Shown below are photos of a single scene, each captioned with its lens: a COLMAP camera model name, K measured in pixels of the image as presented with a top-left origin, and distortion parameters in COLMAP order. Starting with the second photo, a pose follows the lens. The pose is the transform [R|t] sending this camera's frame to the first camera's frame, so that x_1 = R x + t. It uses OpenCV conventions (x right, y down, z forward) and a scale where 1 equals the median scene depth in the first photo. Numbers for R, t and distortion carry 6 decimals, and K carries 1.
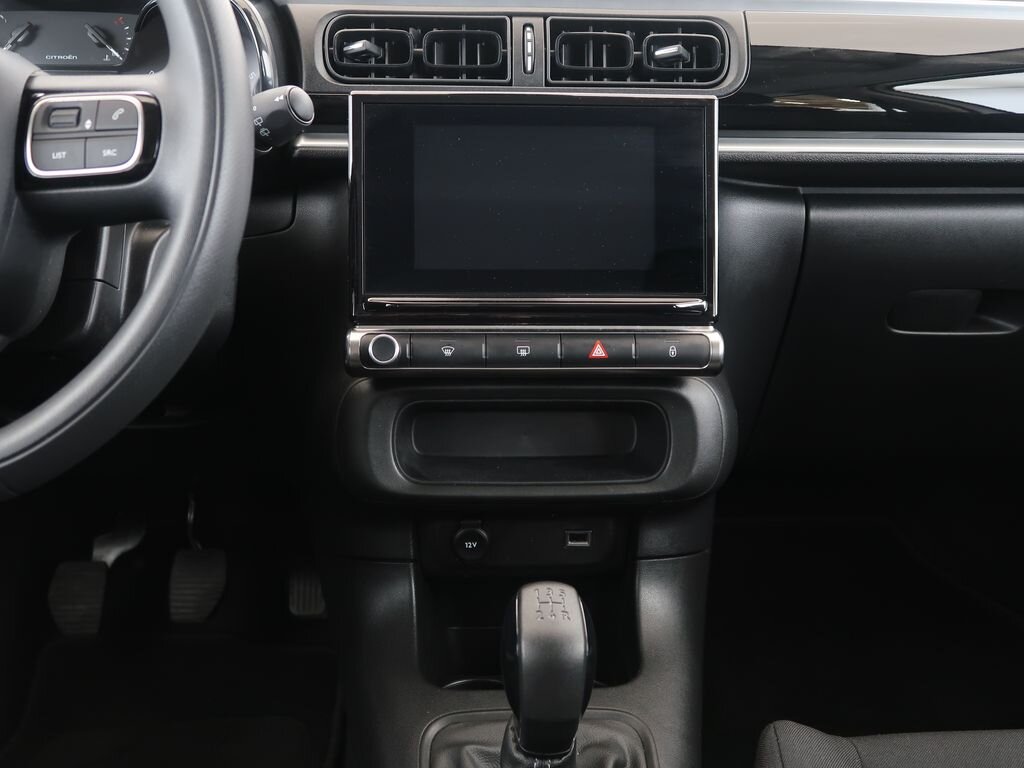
lens RADIAL K [[1169.3, 0, 506.3], [0, 1169.3, 383.8], [0, 0, 1]] dist [0.017104, 0.000000]
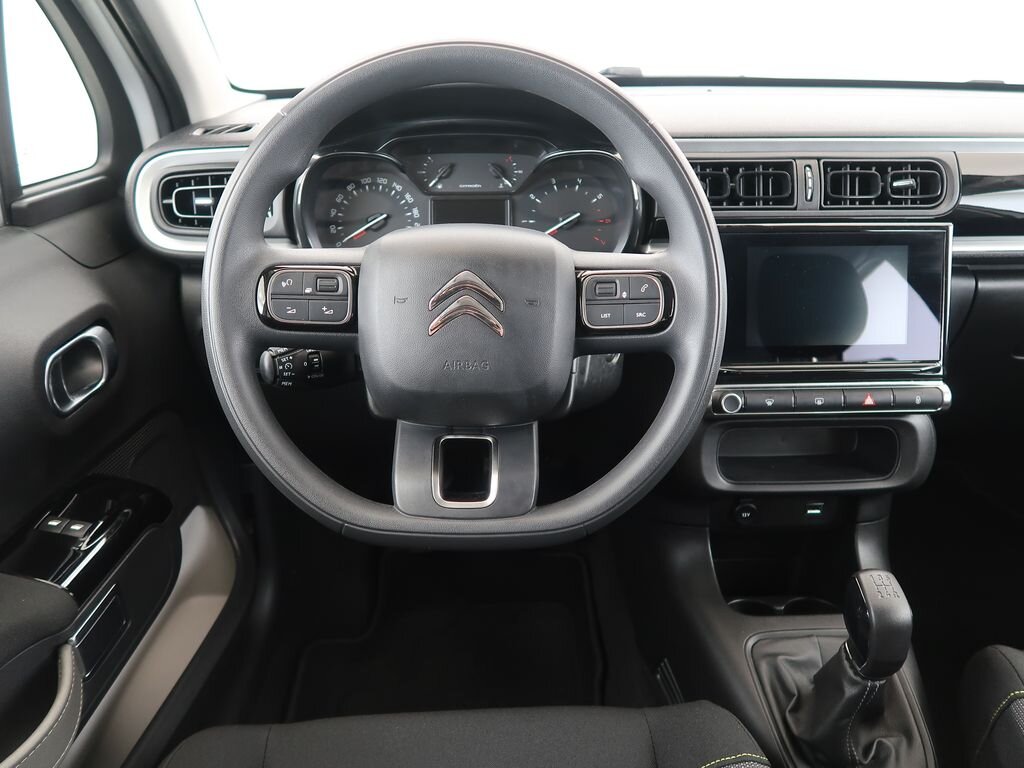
lens RADIAL K [[874.3, 0, 511.6], [0, 874.3, 387.6], [0, 0, 1]] dist [0.018774, 0.013470]
pose [[0.999913, -0.008995, 0.009620, -0.359918], [0.007864, 0.993706, 0.111748, -0.160658], [-0.010564, -0.111662, 0.993690, -0.096537]]
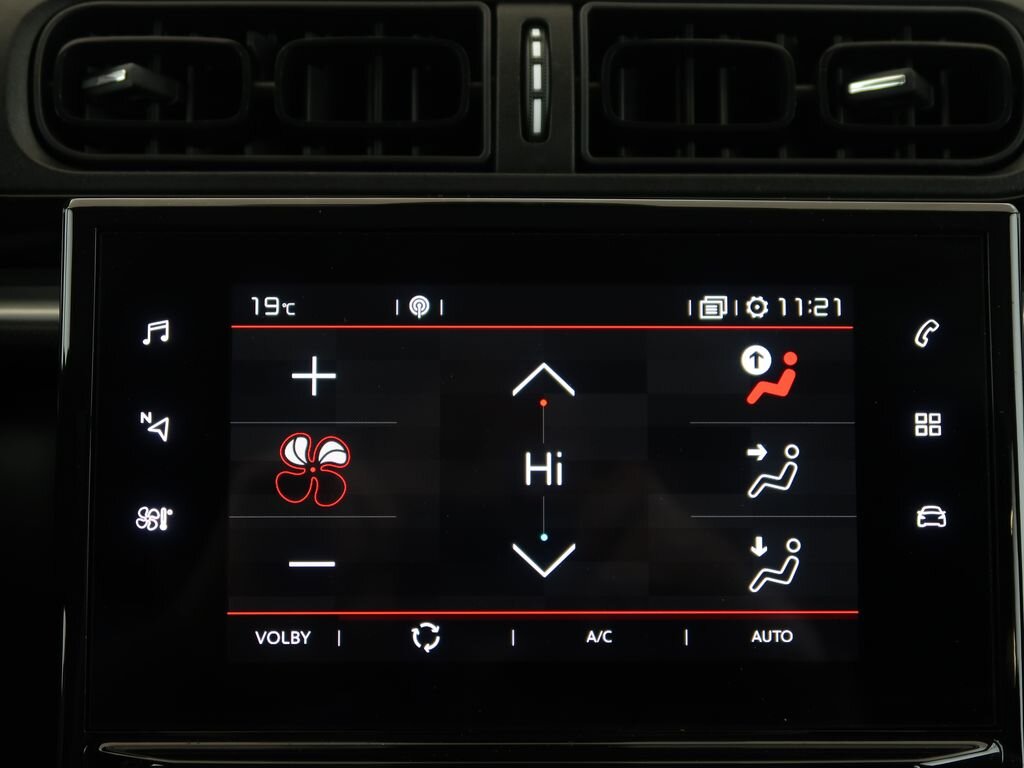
lens RADIAL K [[1829.7, 0, 511.3], [0, 1829.7, 386.9], [0, 0, 1]] dist [0.011989, 0.000000]
pose [[0.999365, -0.000796, -0.035621, 0.033222], [-0.001969, 0.996989, -0.077522, -0.131203], [0.035576, 0.077543, 0.996354, 0.375839]]
